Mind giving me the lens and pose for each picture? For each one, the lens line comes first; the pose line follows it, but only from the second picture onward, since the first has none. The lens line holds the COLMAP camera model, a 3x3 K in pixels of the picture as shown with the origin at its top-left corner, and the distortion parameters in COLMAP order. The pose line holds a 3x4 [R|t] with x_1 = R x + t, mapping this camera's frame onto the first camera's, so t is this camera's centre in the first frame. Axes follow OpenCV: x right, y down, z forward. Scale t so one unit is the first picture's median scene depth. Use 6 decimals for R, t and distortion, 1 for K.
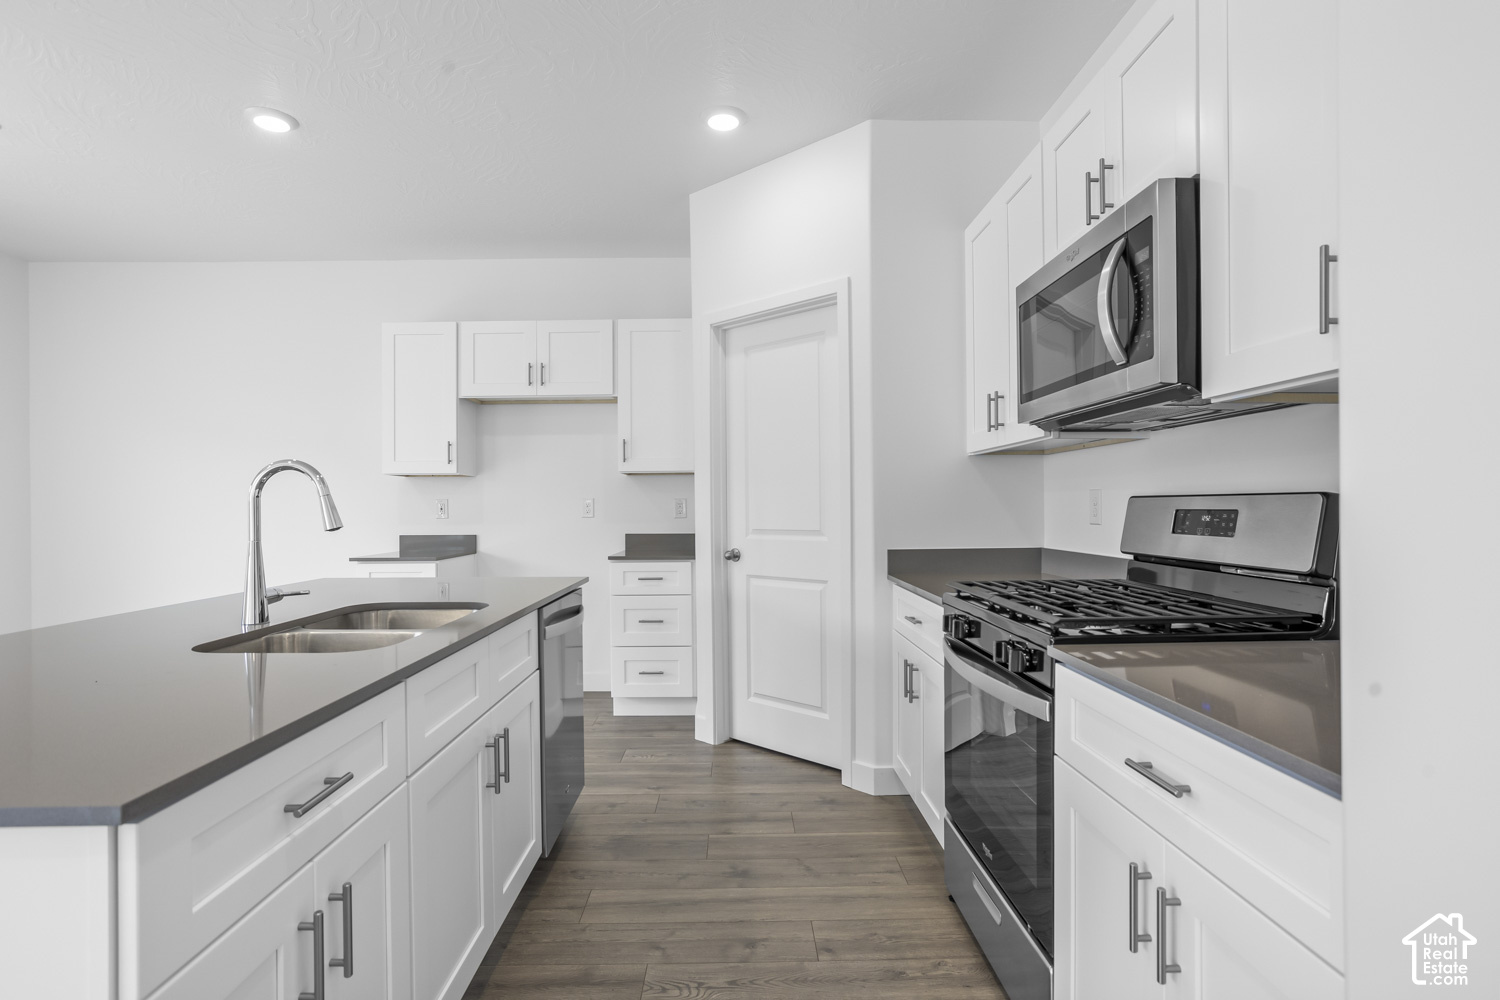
lens RADIAL K [[740.1, 0, 745.7], [0, 740.1, 499.9], [0, 0, 1]] dist [-0.064889, 0.038380]
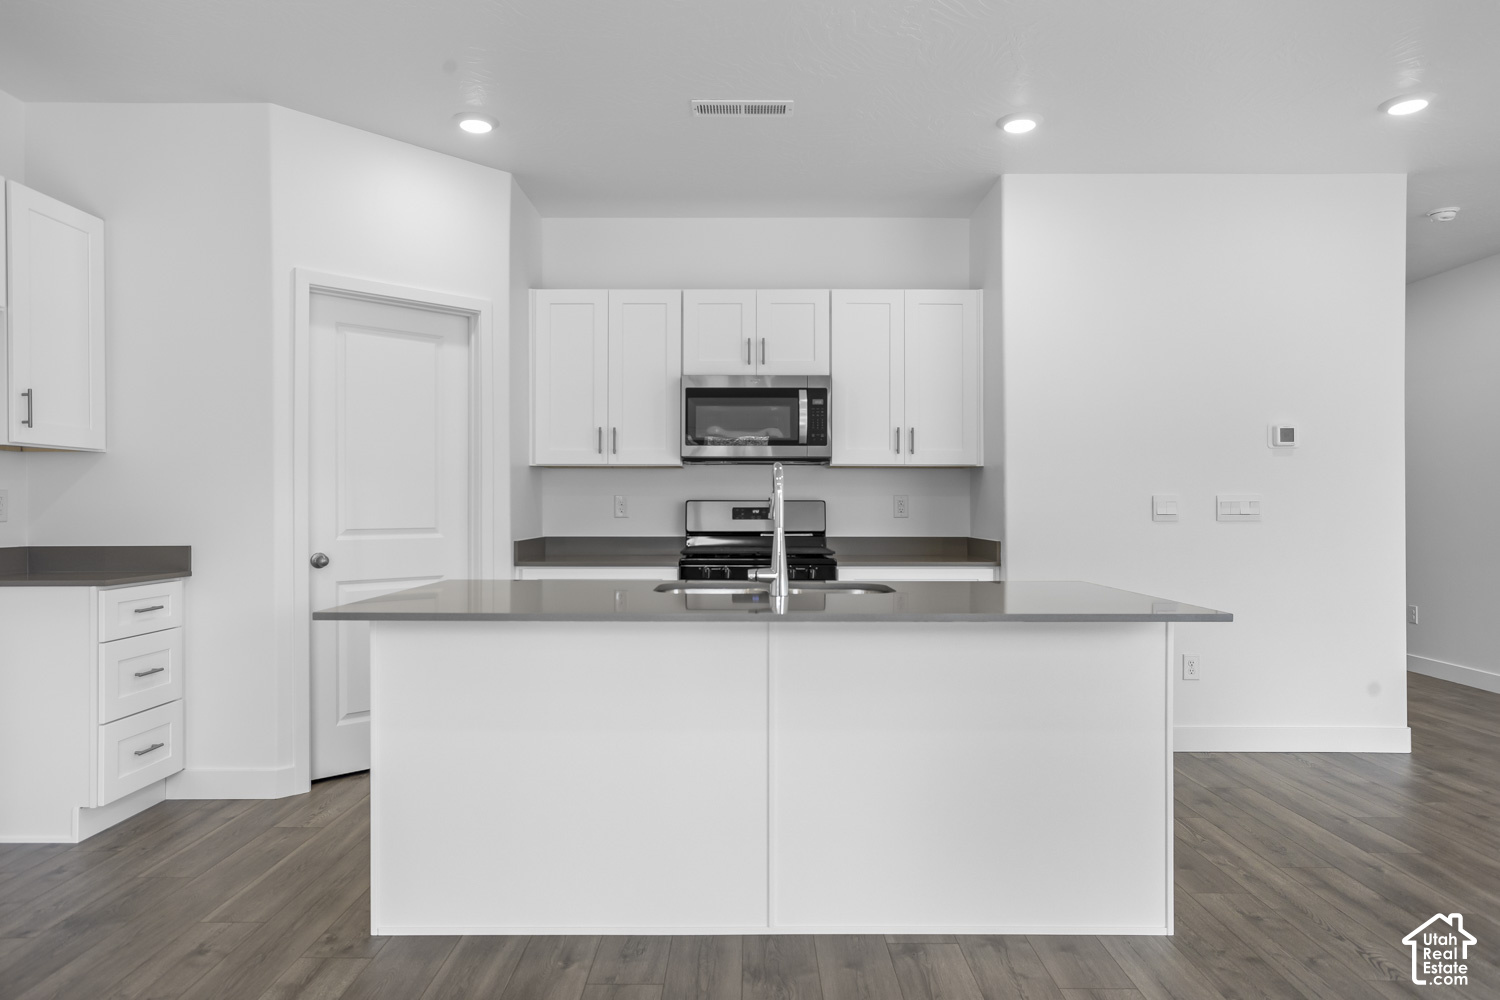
lens RADIAL K [[933.1, 0, 747.1], [0, 933.1, 506.4], [0, 0, 1]] dist [0.005037, 0.001558]
pose [[0.009001, 0.012875, 0.999877, -1.380877], [-0.006856, 0.999894, -0.012814, 0.029116], [-0.999936, -0.006739, 0.009089, 0.634763]]
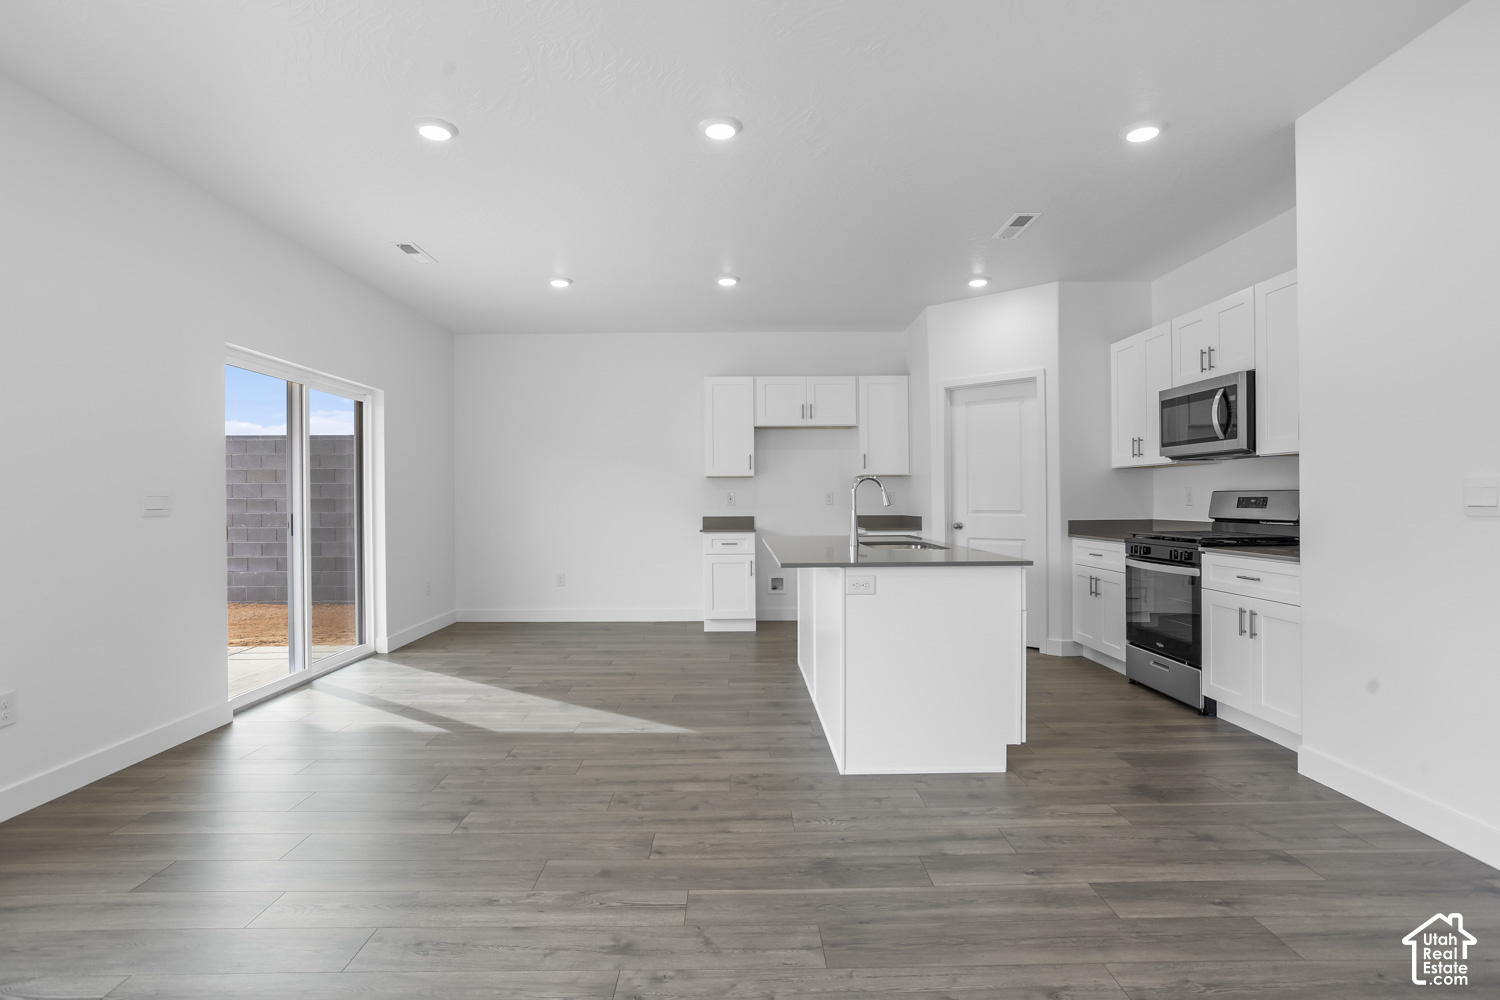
lens RADIAL K [[748.0, 0, 756.2], [0, 748.0, 490.2], [0, 0, 1]] dist [-0.015065, 0.000623]
pose [[0.999803, 0.000294, 0.019859, -0.643519], [-0.000217, 0.999992, -0.003891, 0.000766], [-0.019860, 0.003886, 0.999795, -0.863757]]
